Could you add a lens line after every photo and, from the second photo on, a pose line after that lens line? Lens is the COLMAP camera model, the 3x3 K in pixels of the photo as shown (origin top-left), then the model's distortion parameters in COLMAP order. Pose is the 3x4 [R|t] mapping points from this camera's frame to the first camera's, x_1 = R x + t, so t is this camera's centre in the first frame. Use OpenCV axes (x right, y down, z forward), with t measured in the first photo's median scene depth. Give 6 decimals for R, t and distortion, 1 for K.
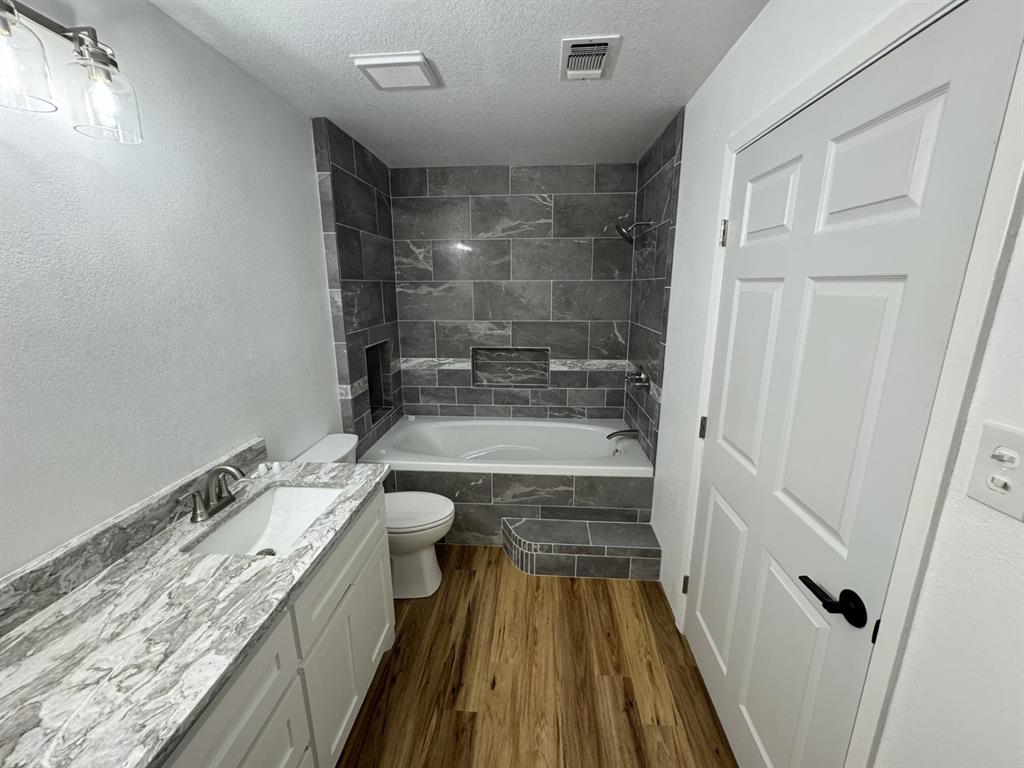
lens RADIAL K [[407.2, 0, 510.2], [0, 407.2, 380.9], [0, 0, 1]] dist [-0.001296, -0.000124]
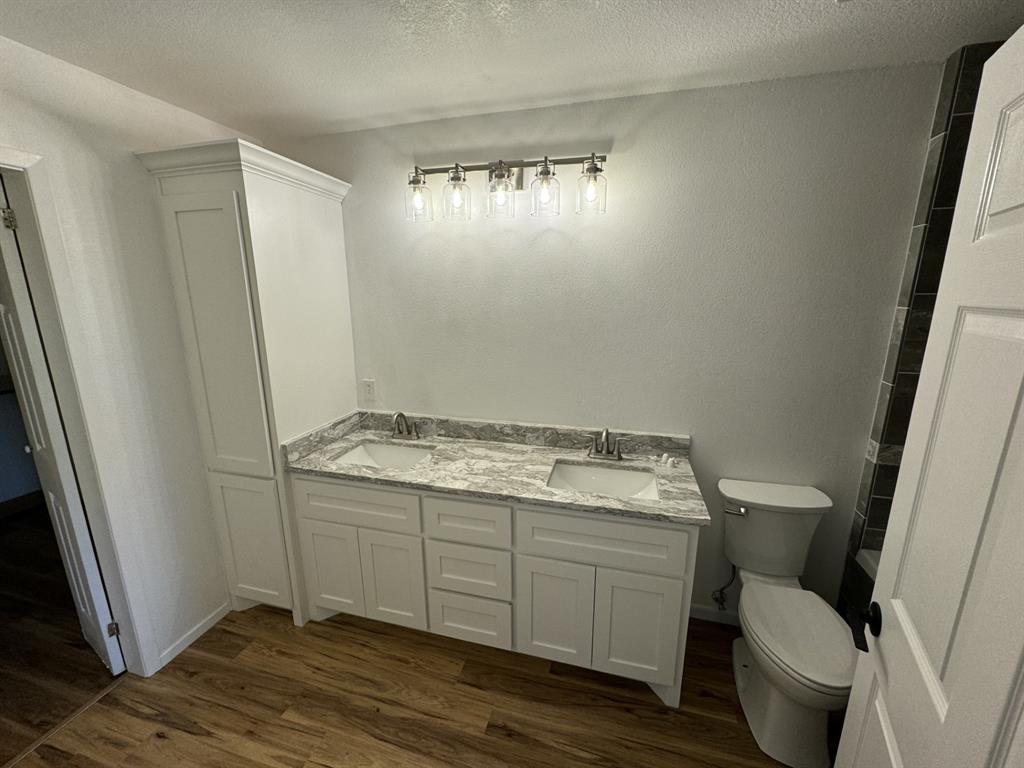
lens RADIAL K [[407.2, 0, 510.2], [0, 407.2, 380.9], [0, 0, 1]] dist [-0.001296, -0.000124]
pose [[-0.188803, 0.215912, -0.957985, 0.755885], [-0.223765, 0.940408, 0.256050, -0.265290], [0.956181, 0.262706, -0.129238, 0.948946]]
